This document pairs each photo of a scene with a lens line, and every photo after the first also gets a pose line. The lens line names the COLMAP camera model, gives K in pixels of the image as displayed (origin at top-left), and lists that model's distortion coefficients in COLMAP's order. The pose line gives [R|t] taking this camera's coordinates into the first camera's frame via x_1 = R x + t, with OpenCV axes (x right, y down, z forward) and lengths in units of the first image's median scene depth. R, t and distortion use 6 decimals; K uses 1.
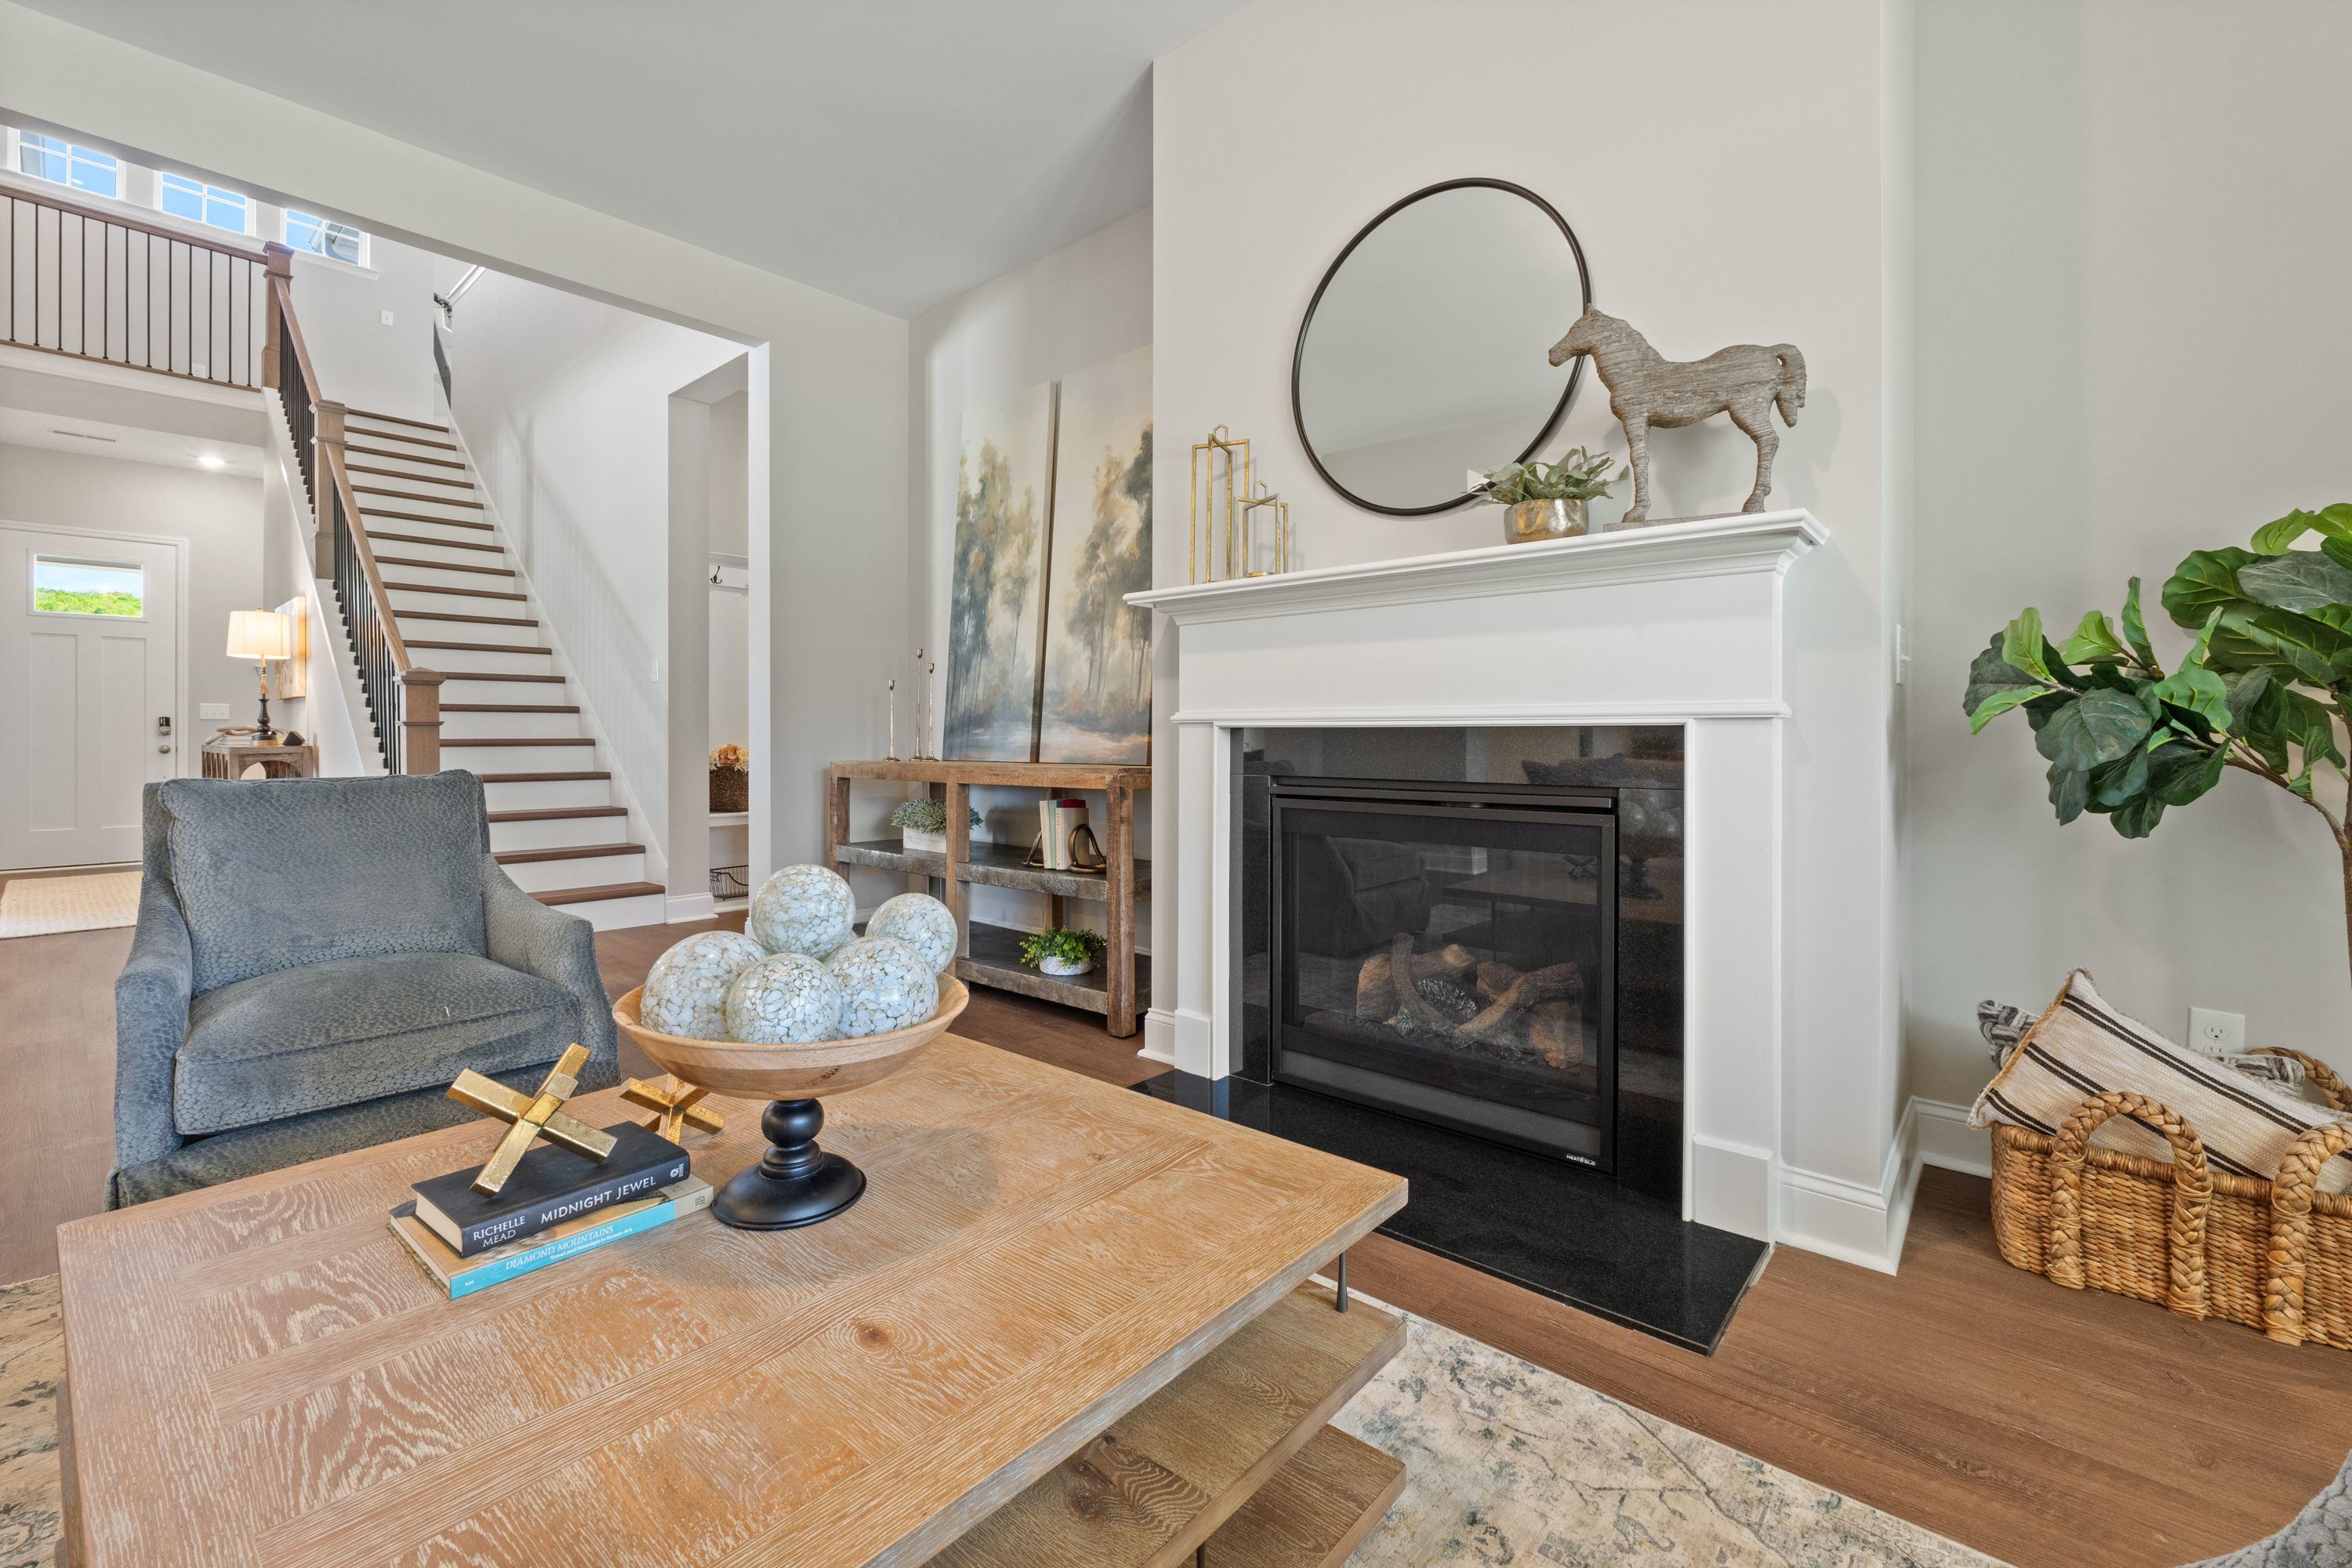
lens RADIAL K [[999.7, 0, 1171.8], [0, 999.7, 744.3], [0, 0, 1]] dist [-0.002681, -0.000440]
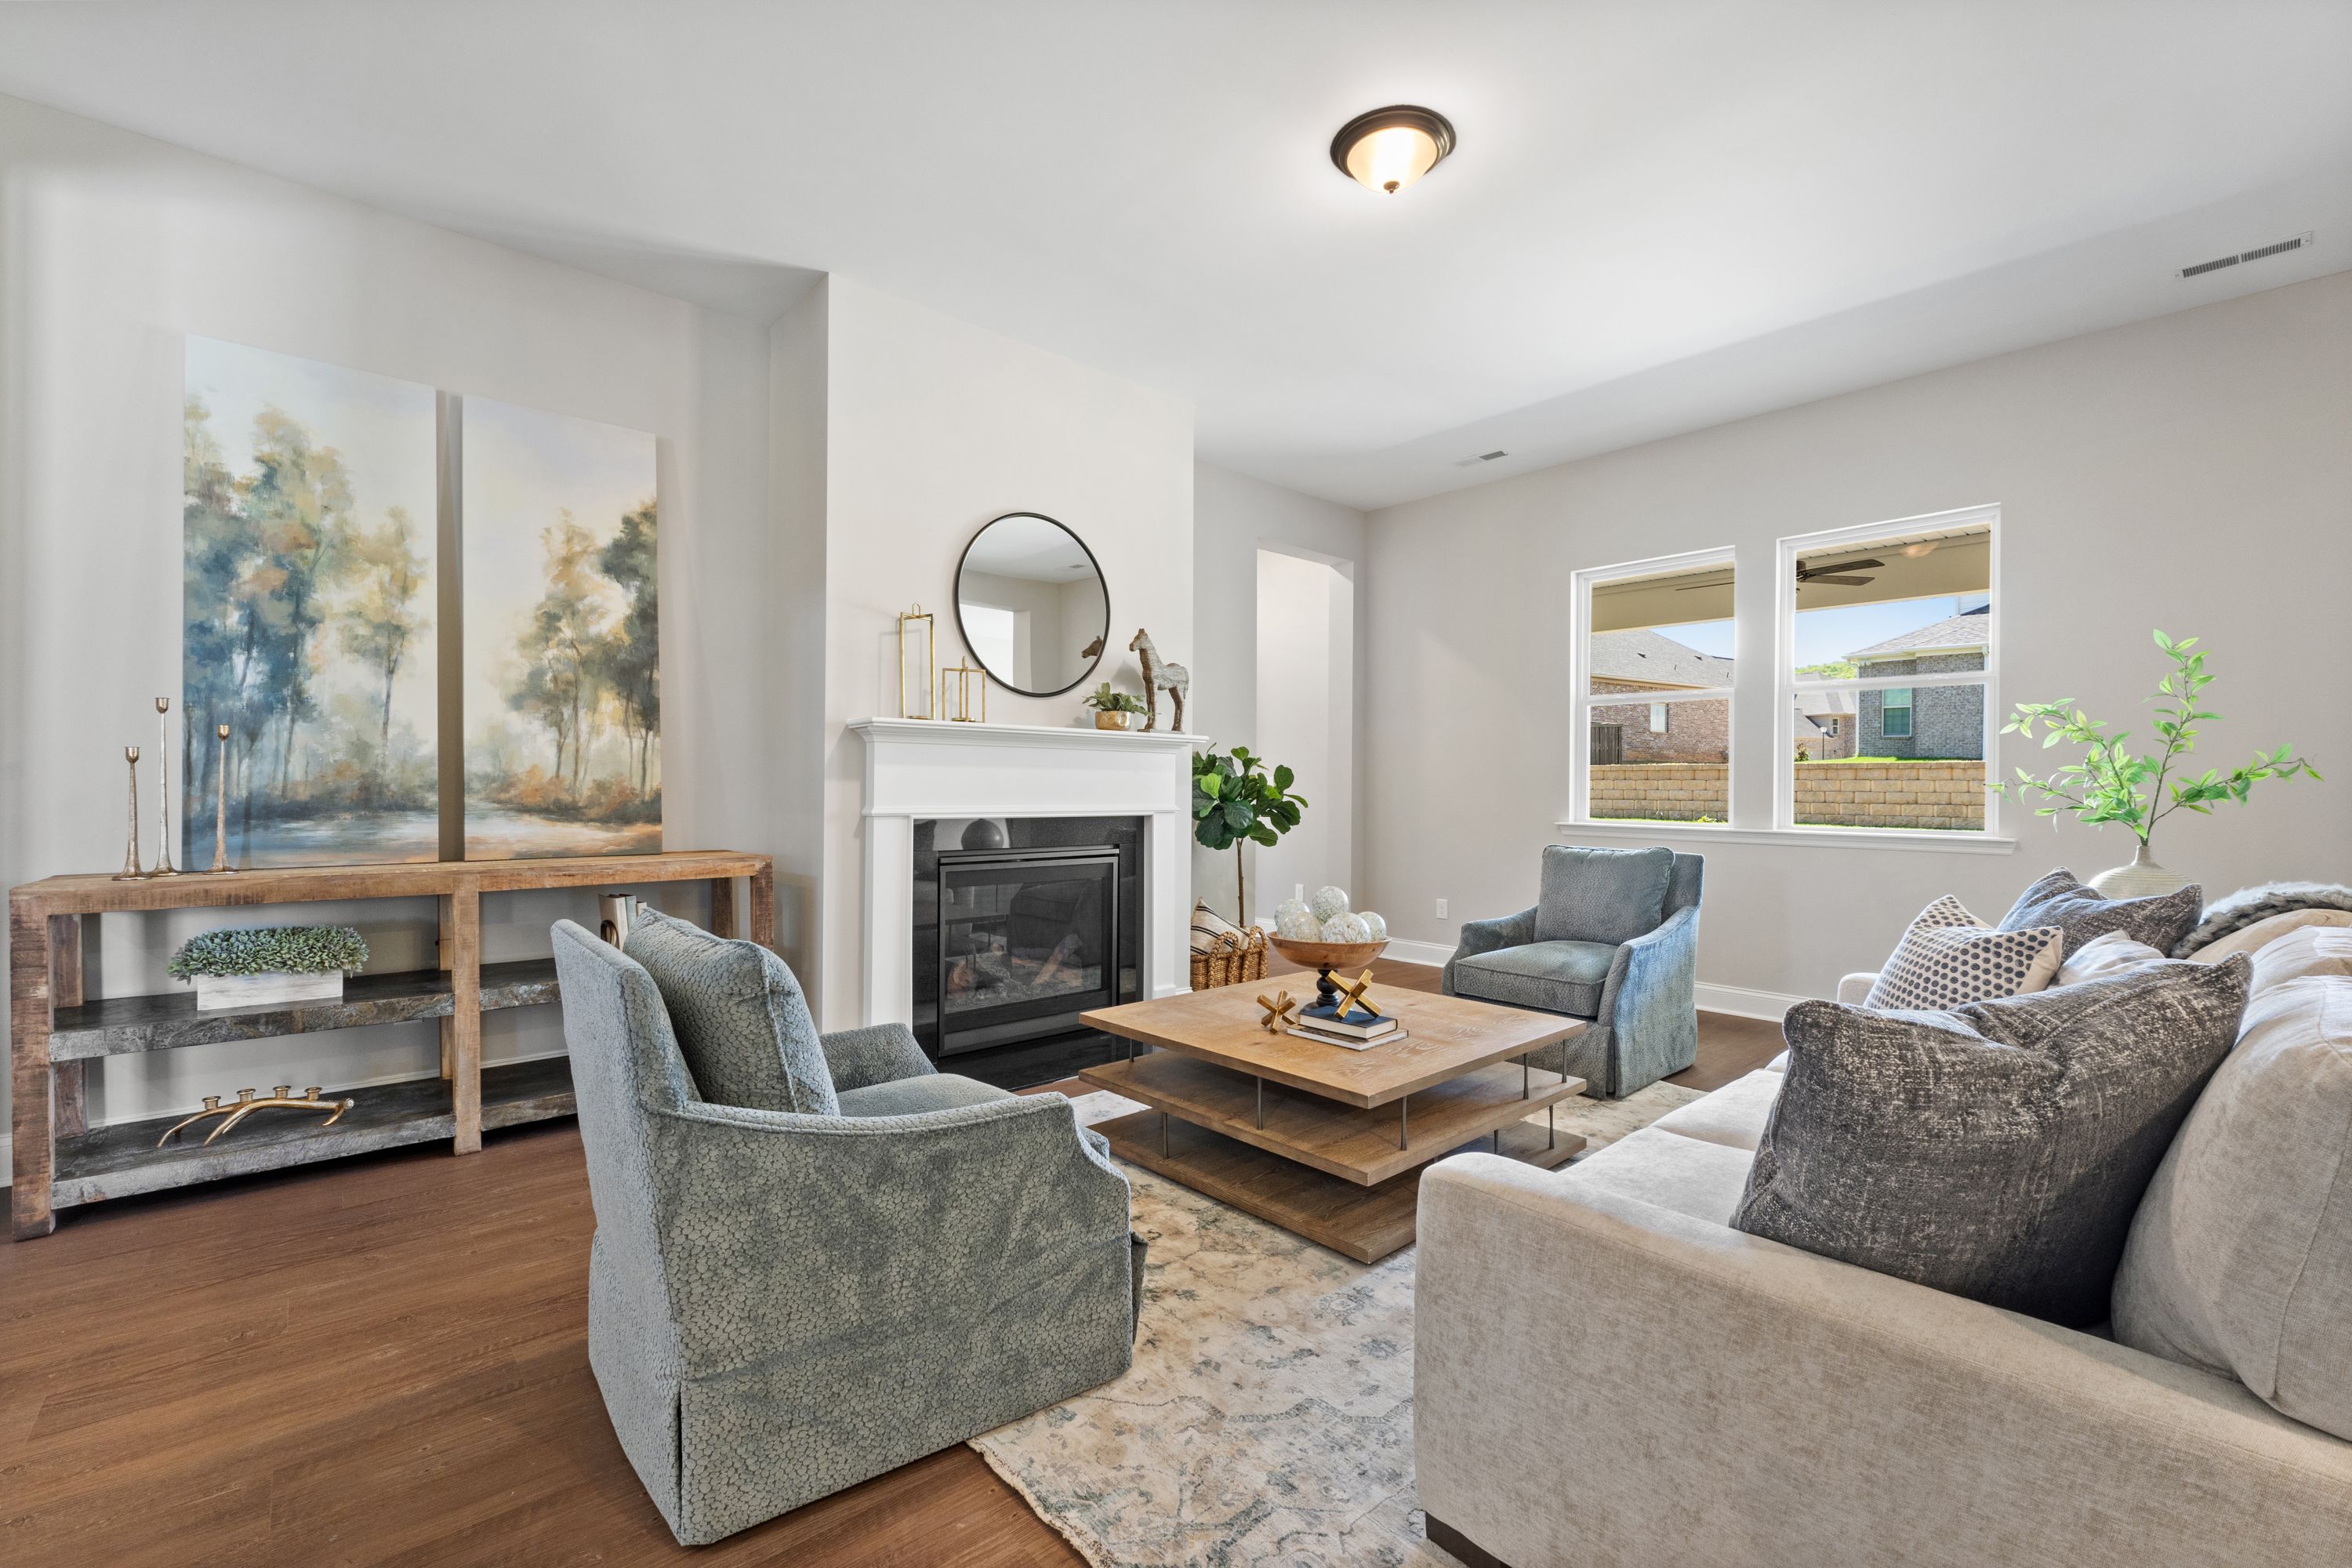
lens RADIAL K [[1011.5, 0, 1184.7], [0, 1011.5, 807.4], [0, 0, 1]] dist [-0.001112, -0.000248]
pose [[0.116606, -0.019298, 0.992991, -0.897683], [0.002208, 0.999814, 0.019171, -0.040987], [-0.993176, -0.000043, 0.116627, 0.316069]]
